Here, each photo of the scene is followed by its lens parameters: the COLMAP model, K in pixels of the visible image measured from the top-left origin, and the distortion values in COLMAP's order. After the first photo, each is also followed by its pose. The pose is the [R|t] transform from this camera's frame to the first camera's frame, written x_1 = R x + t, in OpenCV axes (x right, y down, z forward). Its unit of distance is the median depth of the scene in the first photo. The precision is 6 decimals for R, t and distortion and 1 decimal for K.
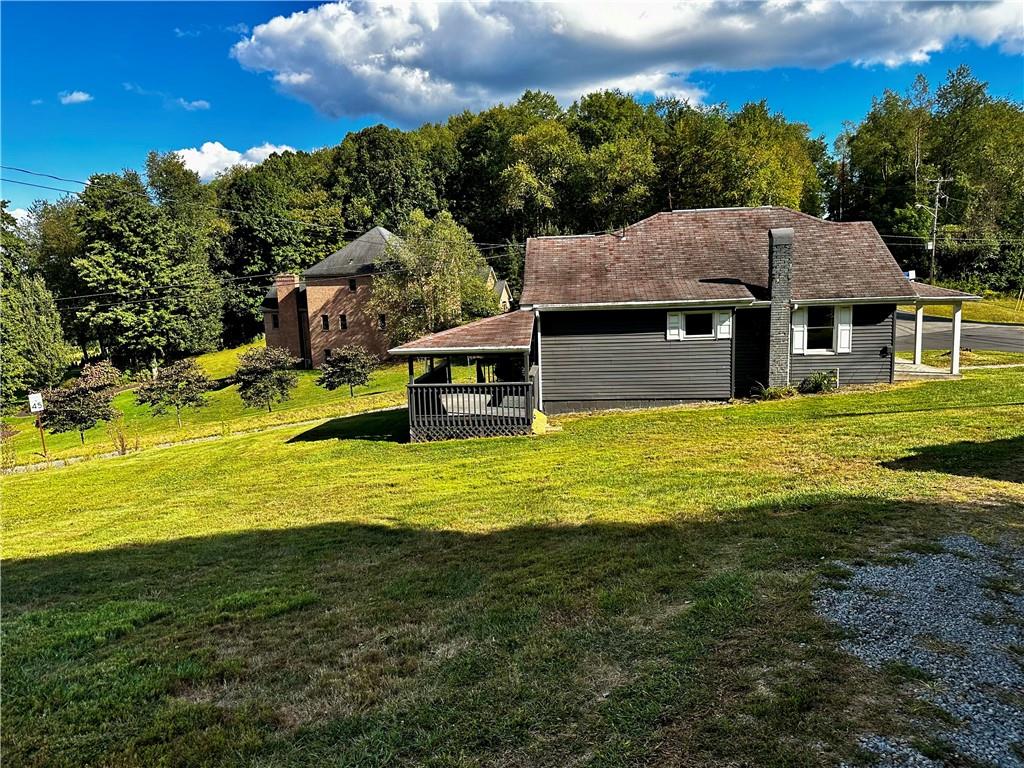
lens RADIAL K [[726.7, 0, 522.6], [0, 726.7, 387.4], [0, 0, 1]] dist [0.036897, -0.007426]
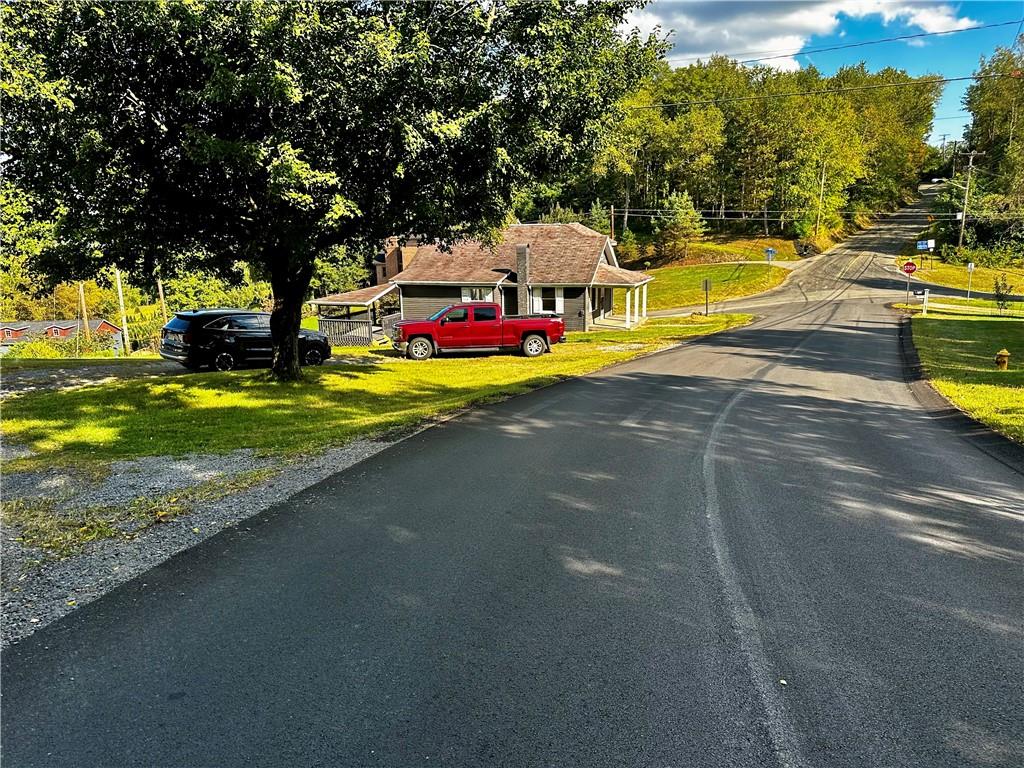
lens RADIAL K [[726.7, 0, 510.3], [0, 726.7, 385.2], [0, 0, 1]] dist [0.036897, -0.007426]
pose [[0.965623, 0.067732, -0.250966, 0.228409], [-0.049145, 0.995614, 0.079607, -0.002108], [0.255258, -0.064537, 0.964717, -0.226875]]
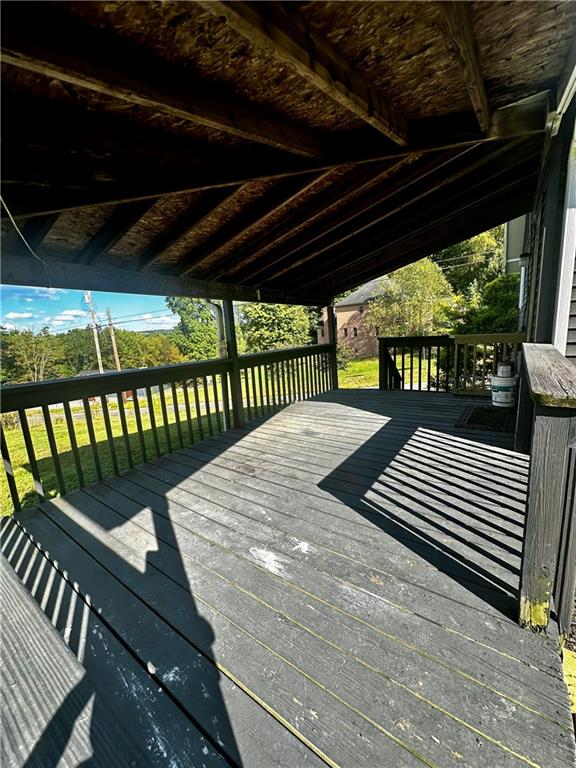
lens RADIAL K [[309.2, 0, 284.7], [0, 309.2, 387.4], [0, 0, 1]] dist [-0.003501, 0.001722]
pose [[0.852456, 0.076963, -0.517102, 0.000308], [-0.045096, 0.996243, 0.073934, -0.005501], [0.520850, -0.039706, 0.852724, 0.235130]]
